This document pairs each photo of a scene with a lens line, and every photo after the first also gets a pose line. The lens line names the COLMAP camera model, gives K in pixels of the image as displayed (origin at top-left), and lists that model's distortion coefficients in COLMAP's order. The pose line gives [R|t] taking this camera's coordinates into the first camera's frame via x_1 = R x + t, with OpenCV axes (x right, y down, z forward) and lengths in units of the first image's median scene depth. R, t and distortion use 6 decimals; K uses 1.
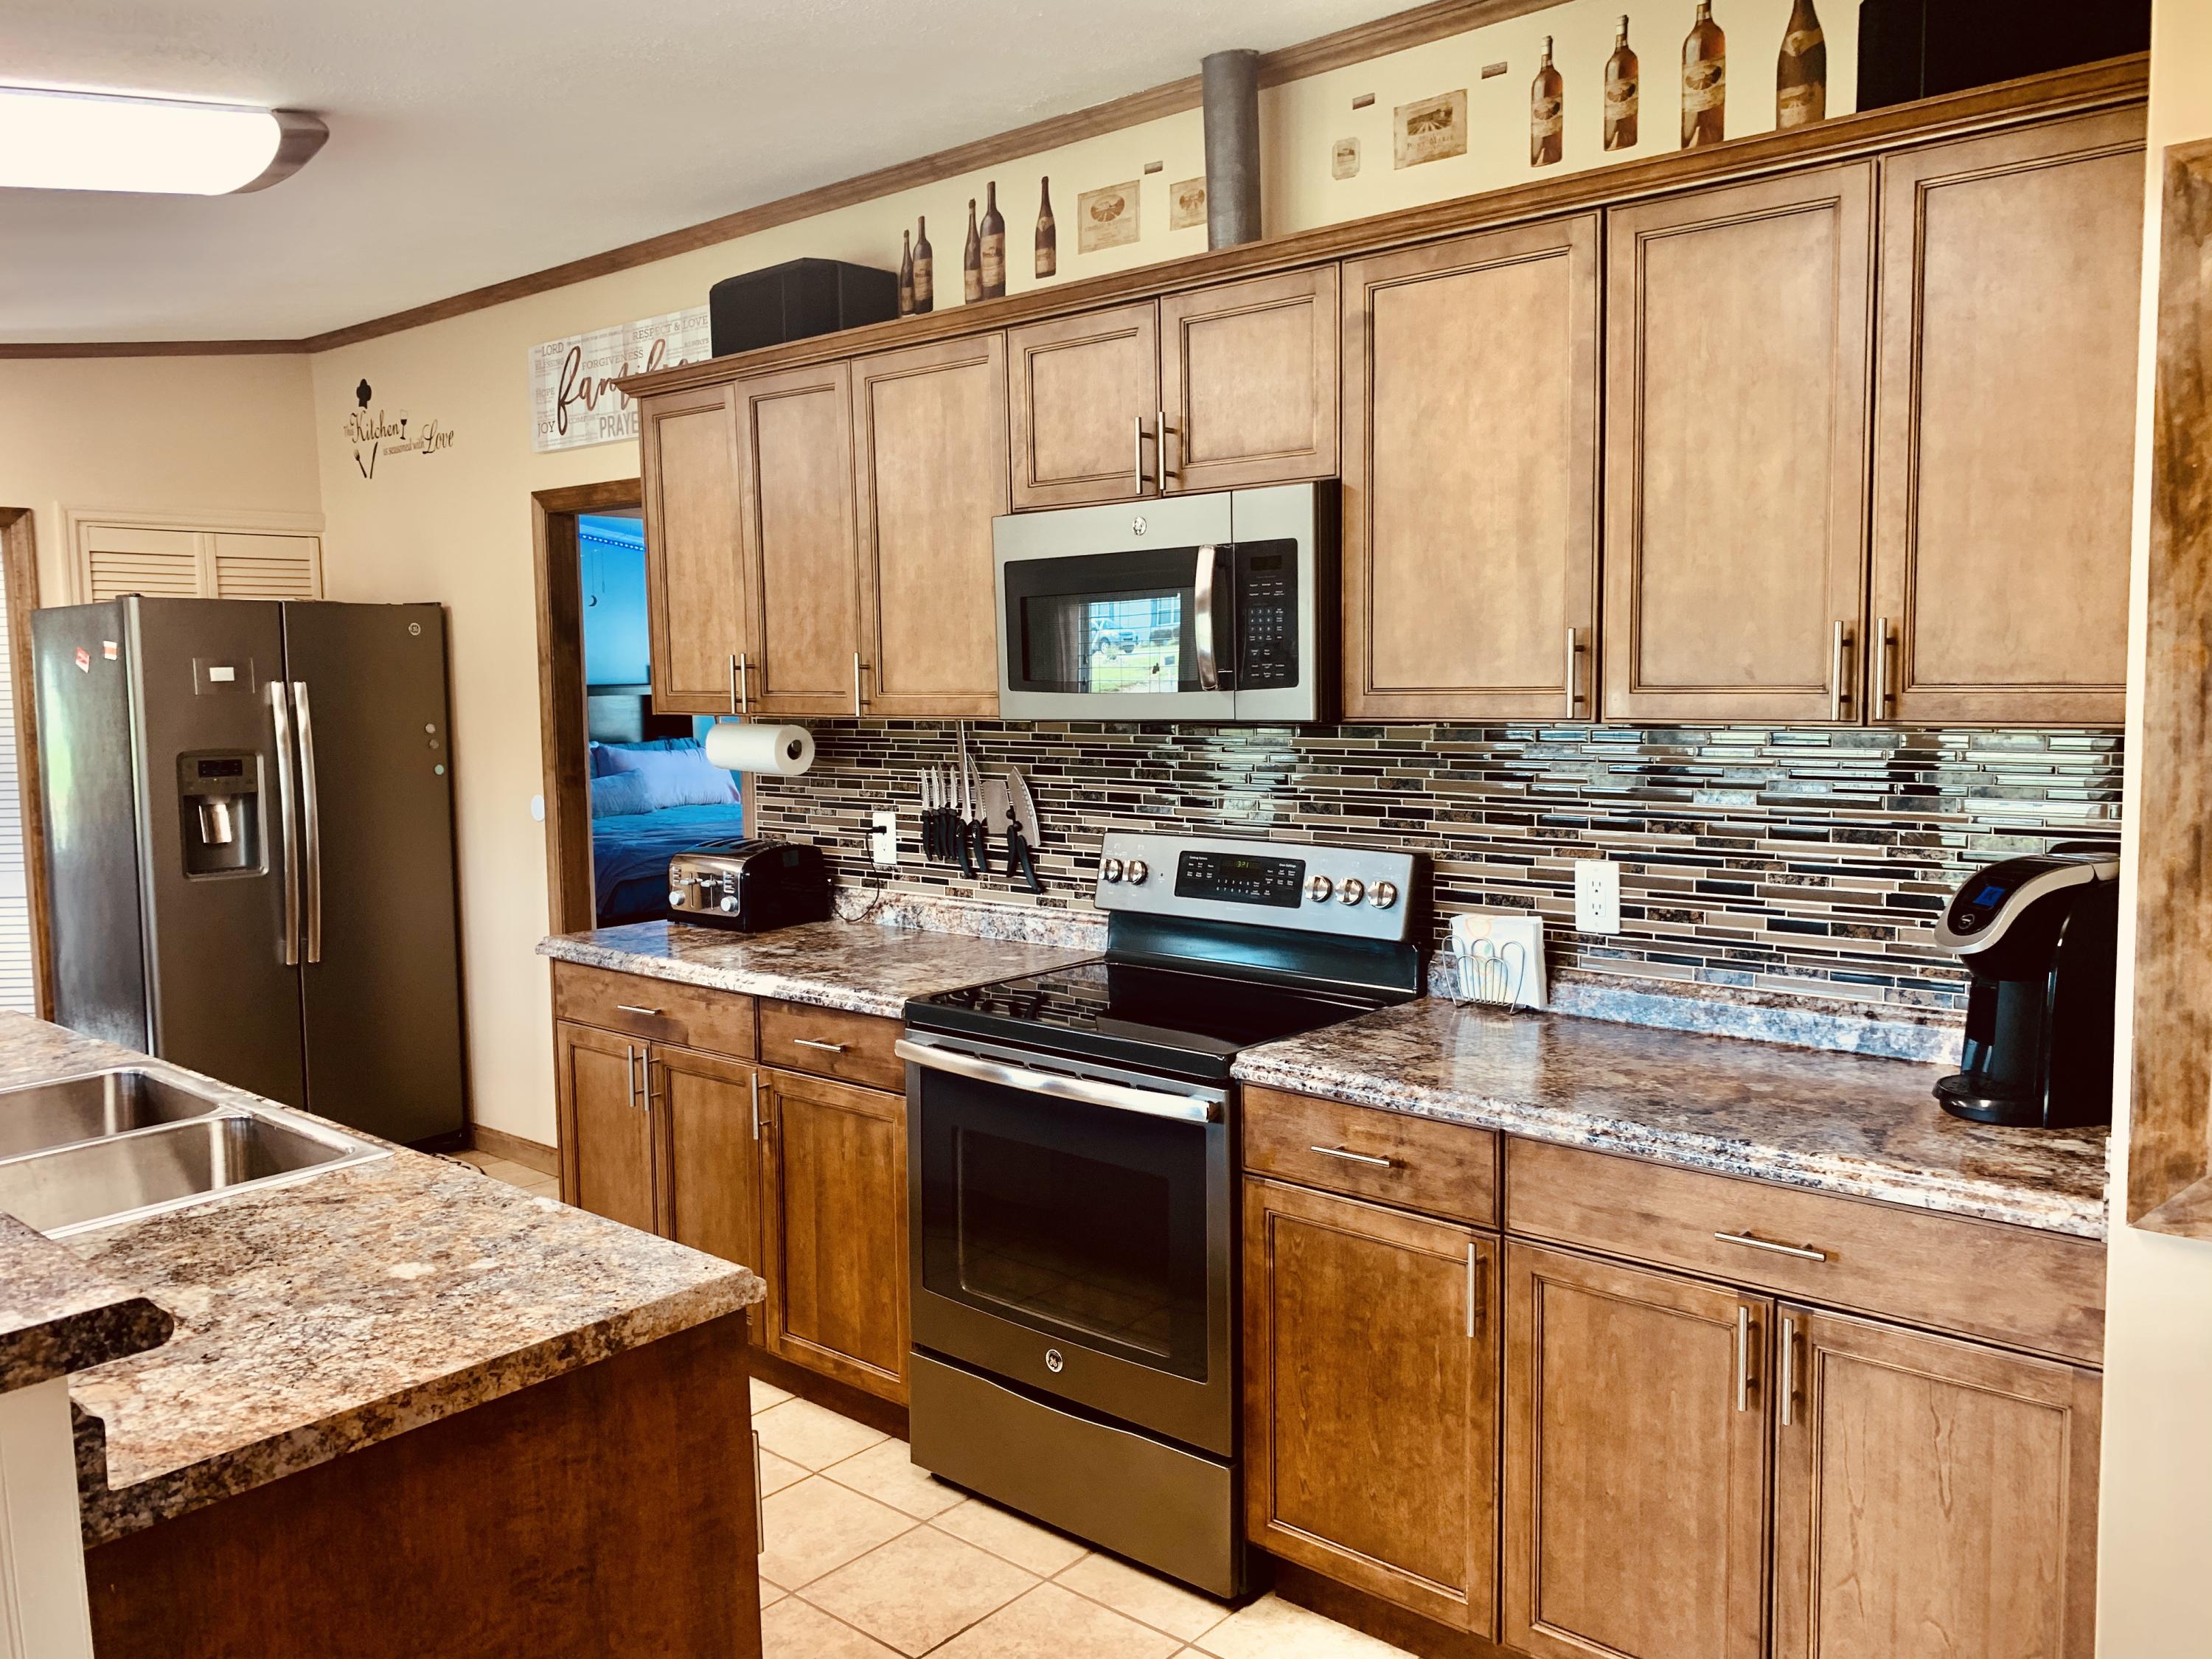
lens RADIAL K [[1681.9, 0, 1121.5], [0, 1681.9, 827.9], [0, 0, 1]] dist [0.020931, -0.031276]
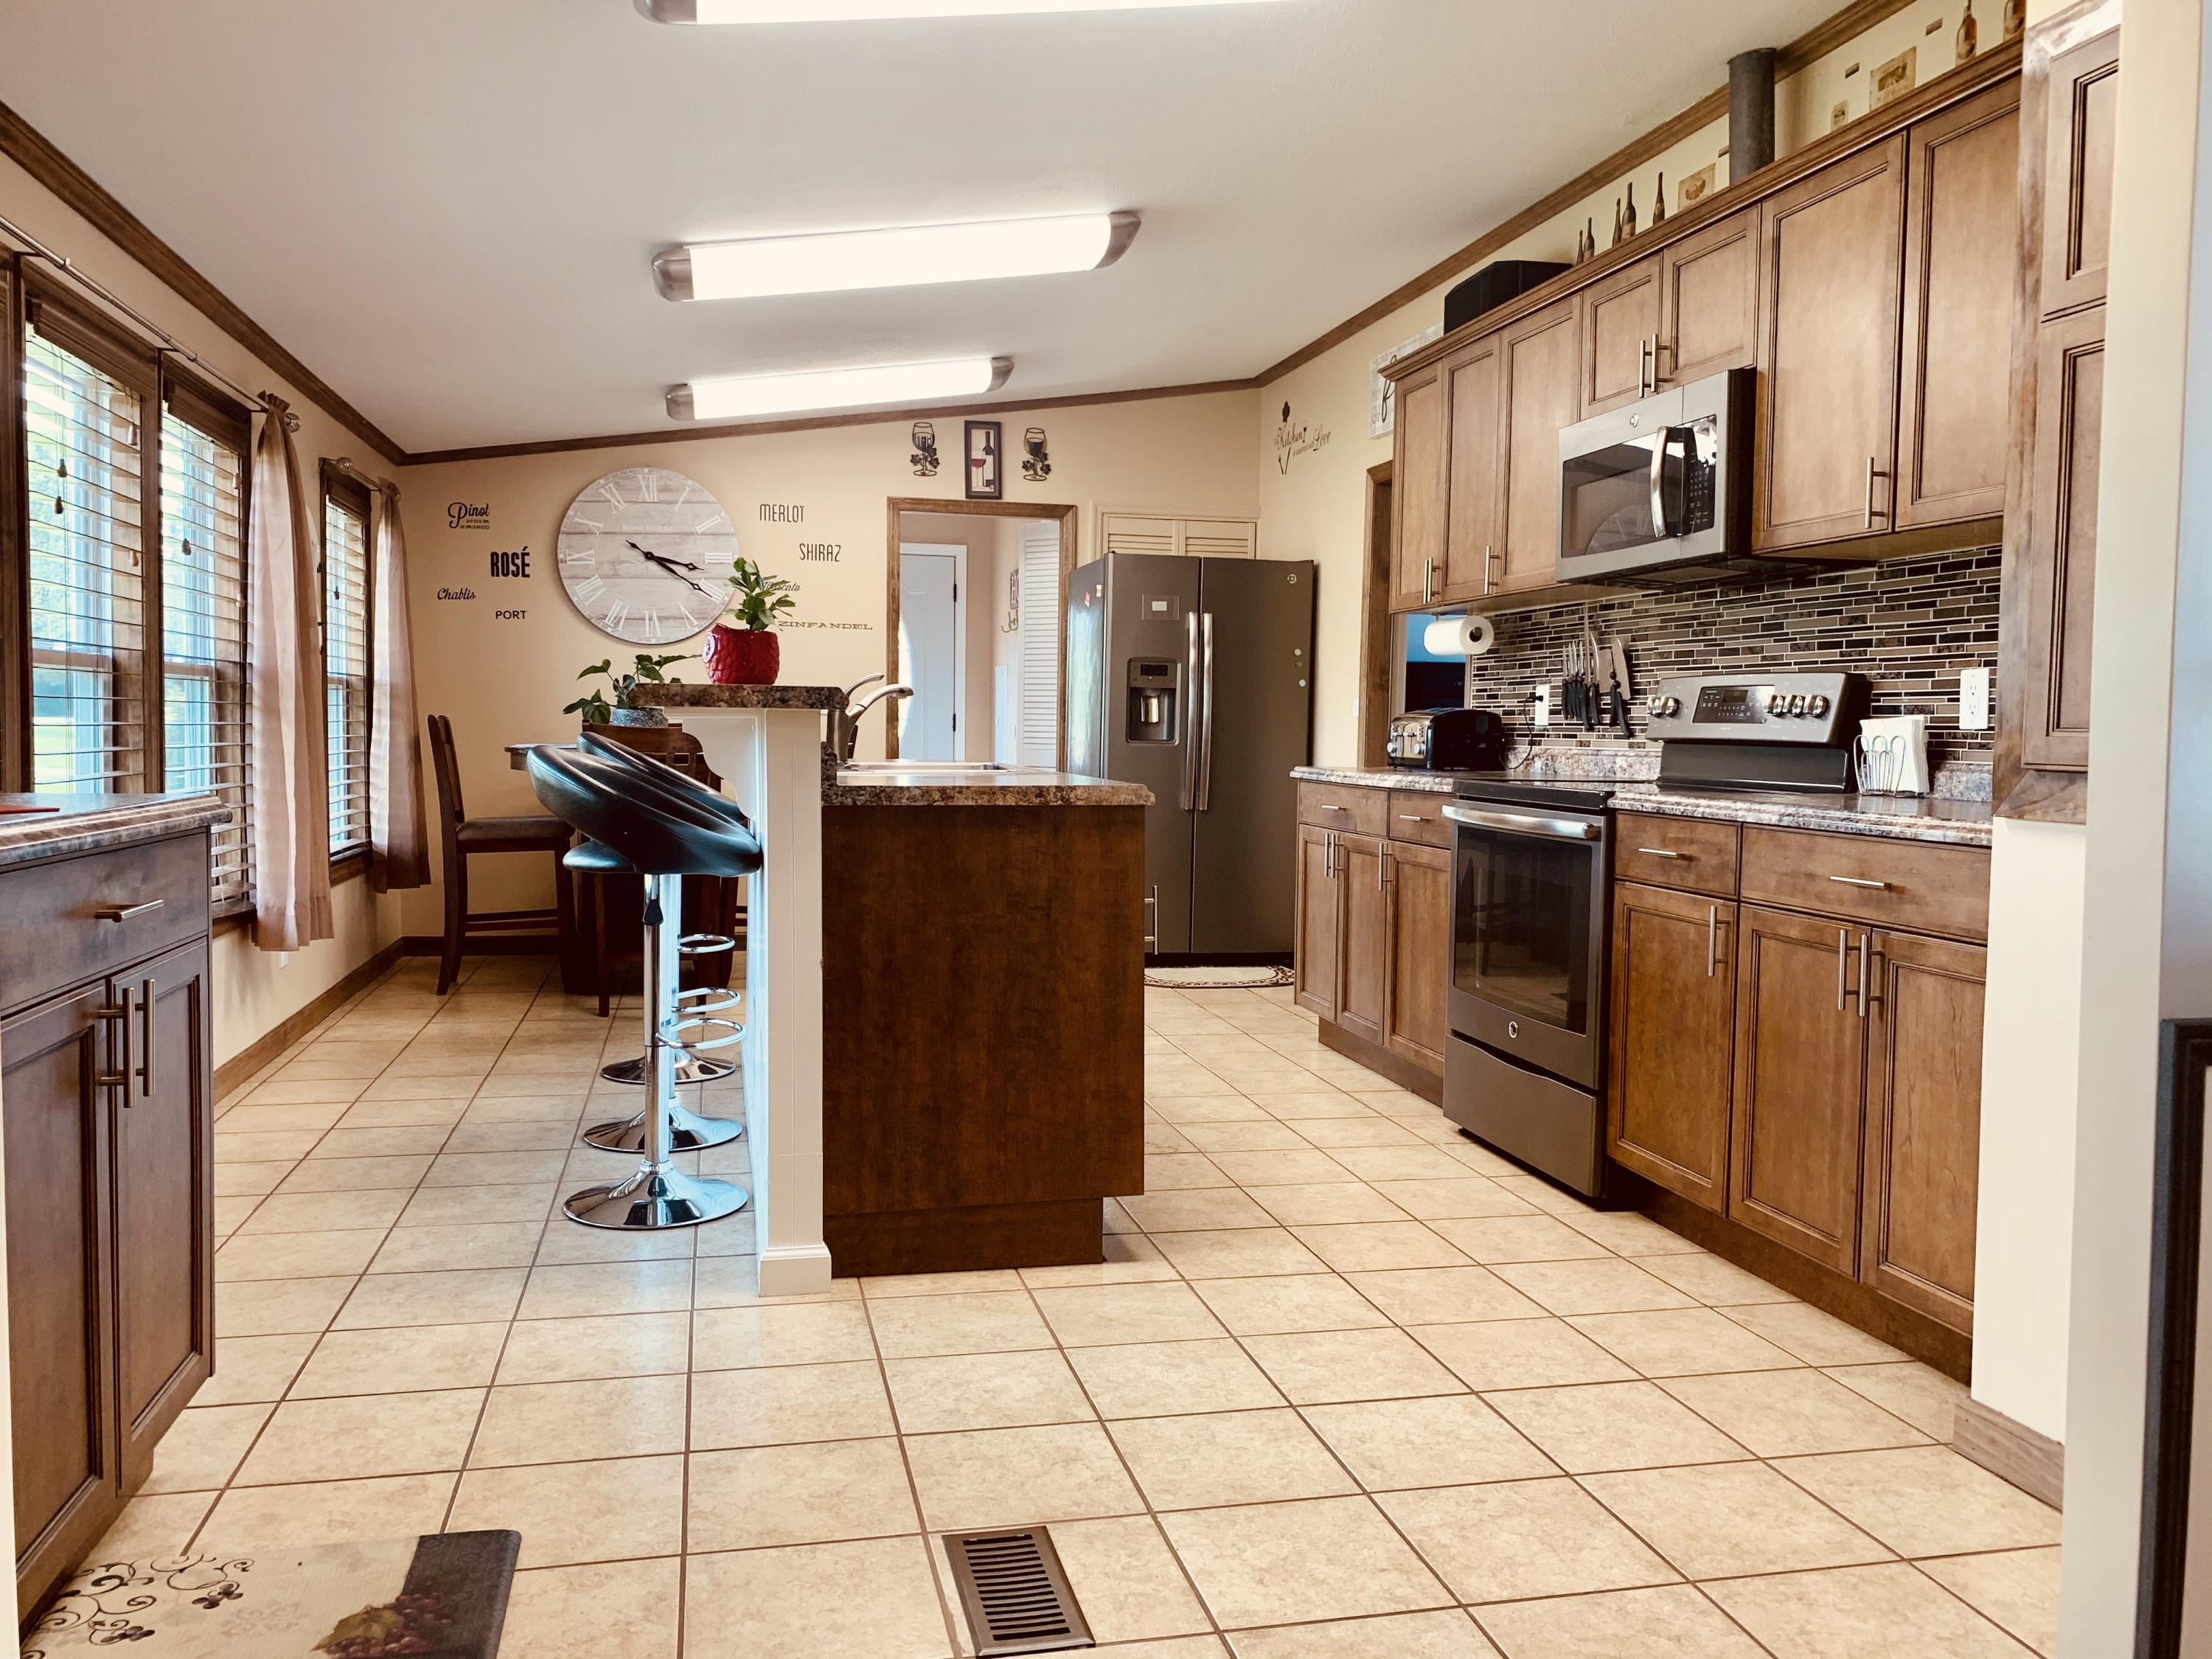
lens RADIAL K [[1681.9, 0, 1094.4], [0, 1681.9, 826.3], [0, 0, 1]] dist [0.020931, -0.031276]
pose [[0.800317, 0.061007, -0.596465, 0.484871], [-0.081144, 0.996678, -0.006934, 0.183001], [0.594061, 0.053949, 0.802609, -0.308064]]
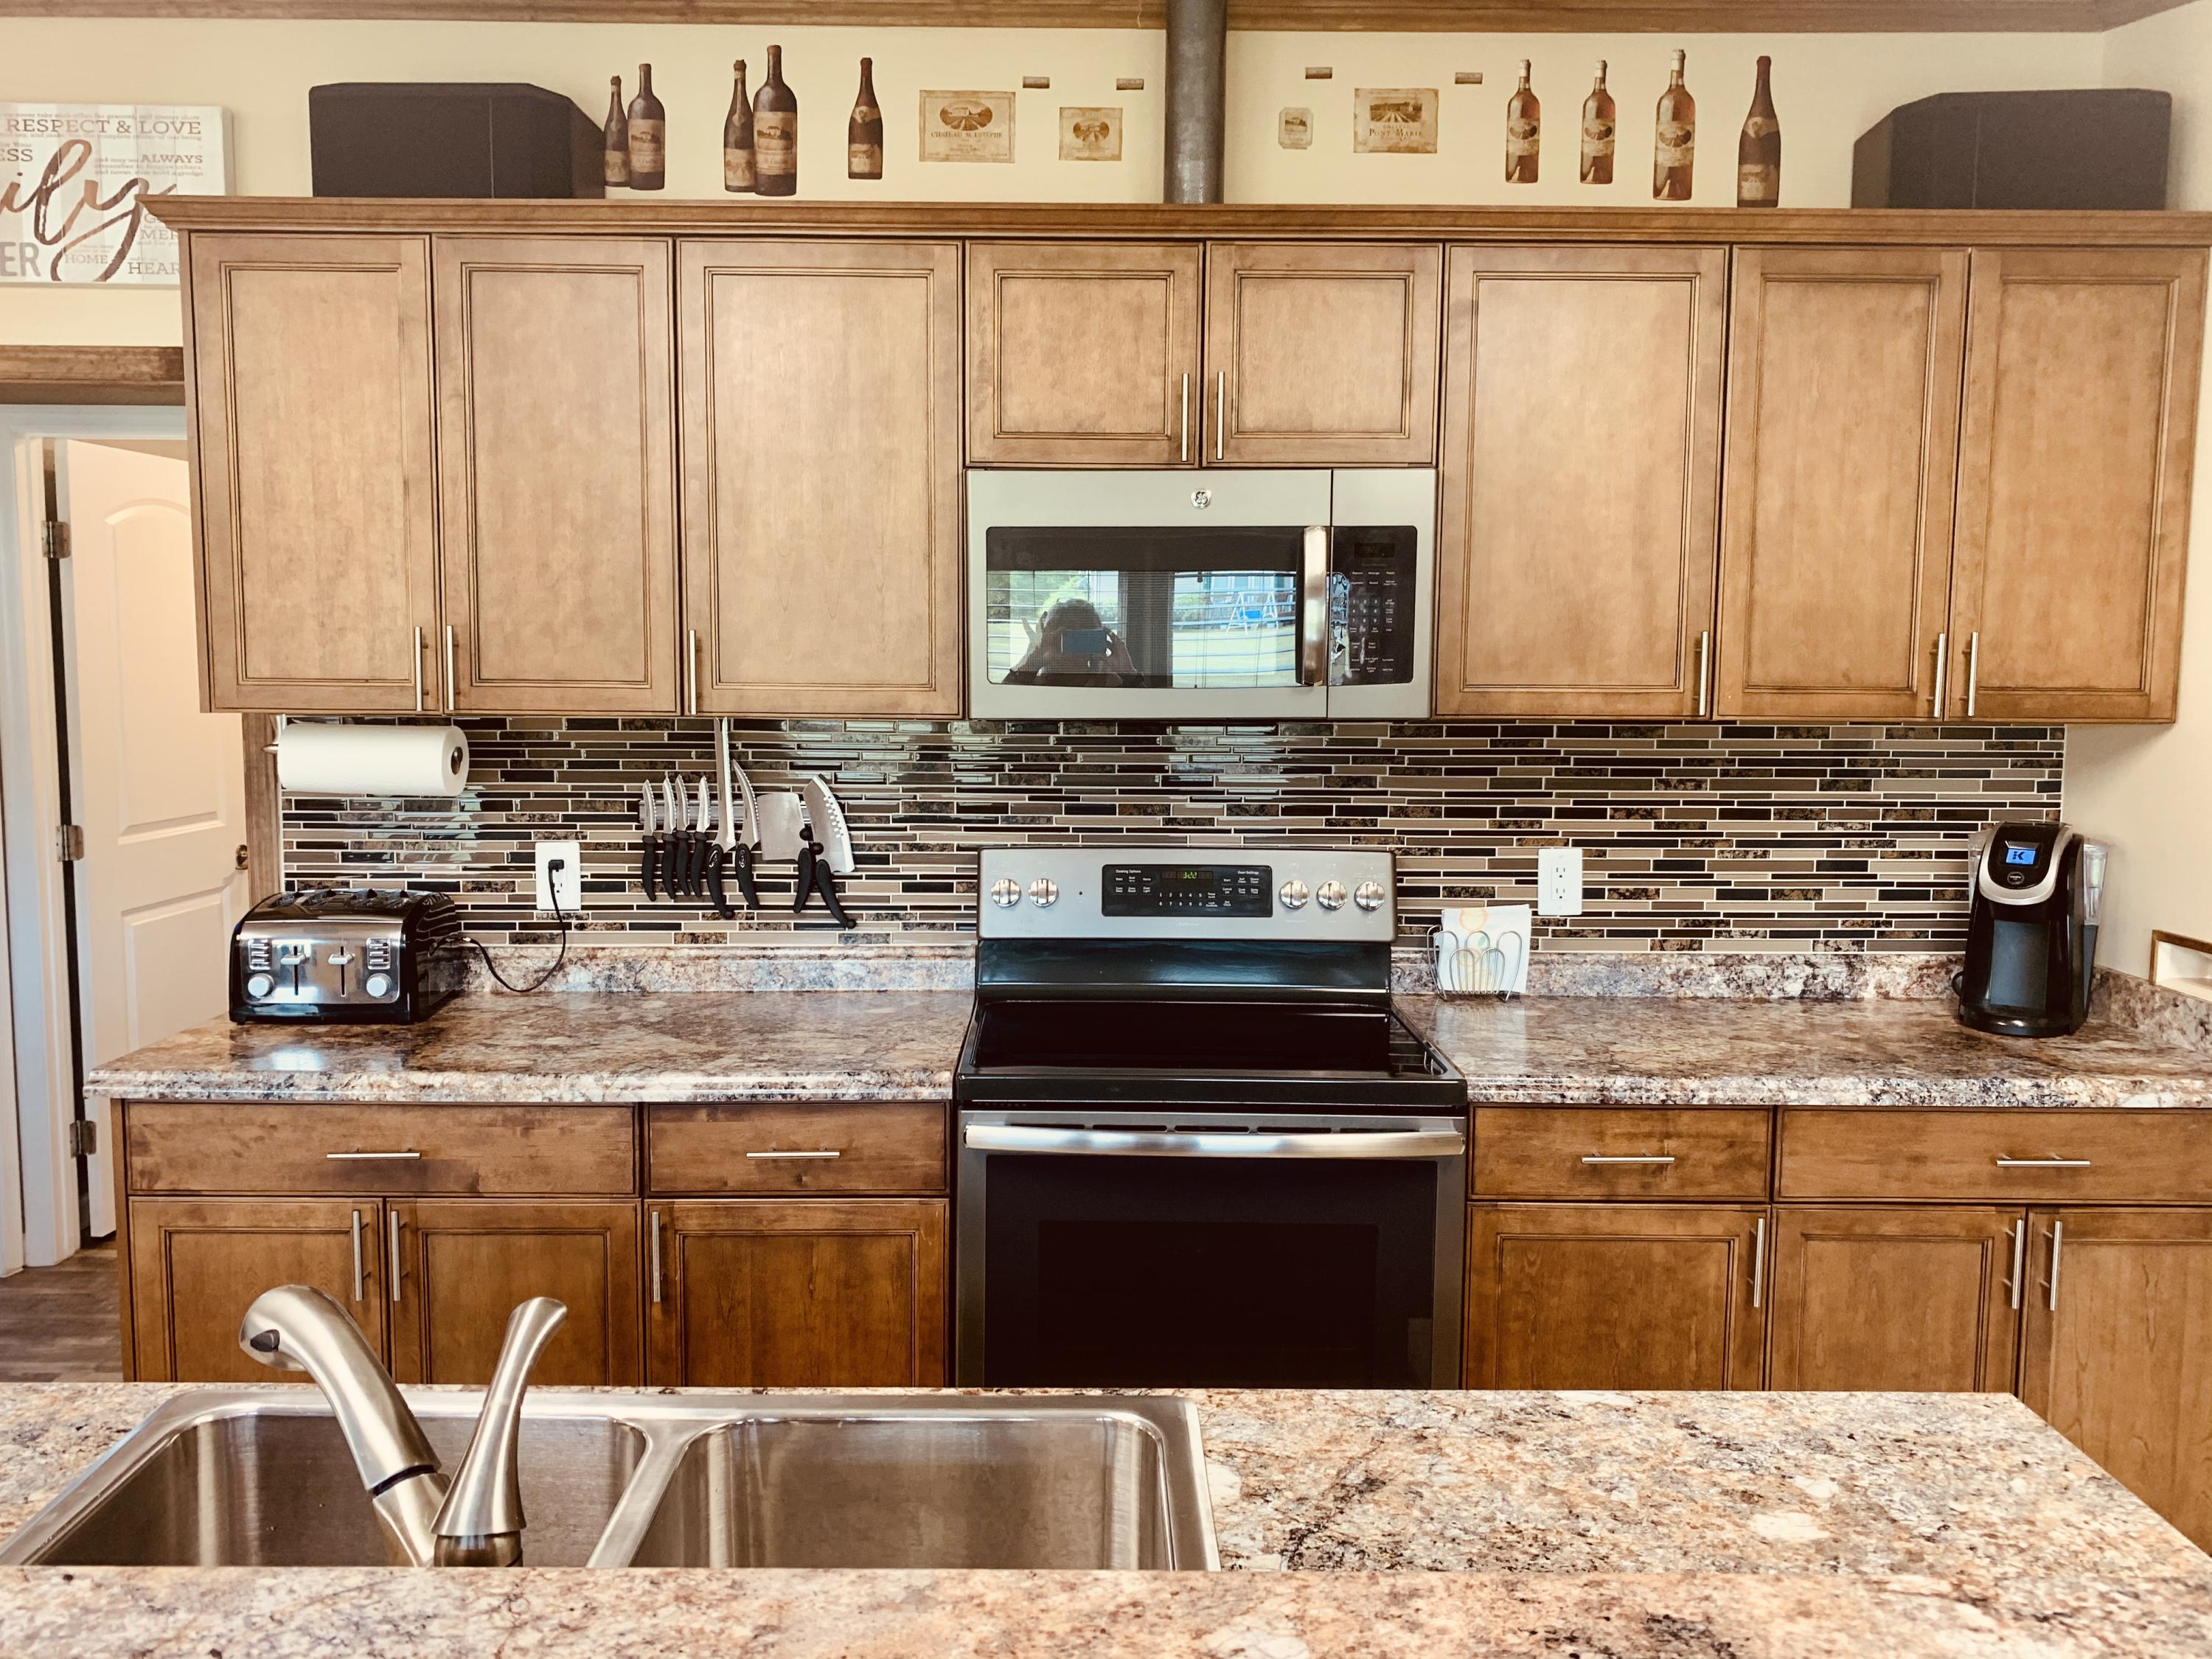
lens RADIAL K [[1681.9, 0, 1103.6], [0, 1681.9, 808.4], [0, 0, 1]] dist [0.020931, -0.031276]
pose [[0.757238, -0.042180, 0.651776, -0.609299], [0.044366, 0.998929, 0.013102, -0.031215], [-0.651631, 0.018995, 0.758298, 0.368421]]
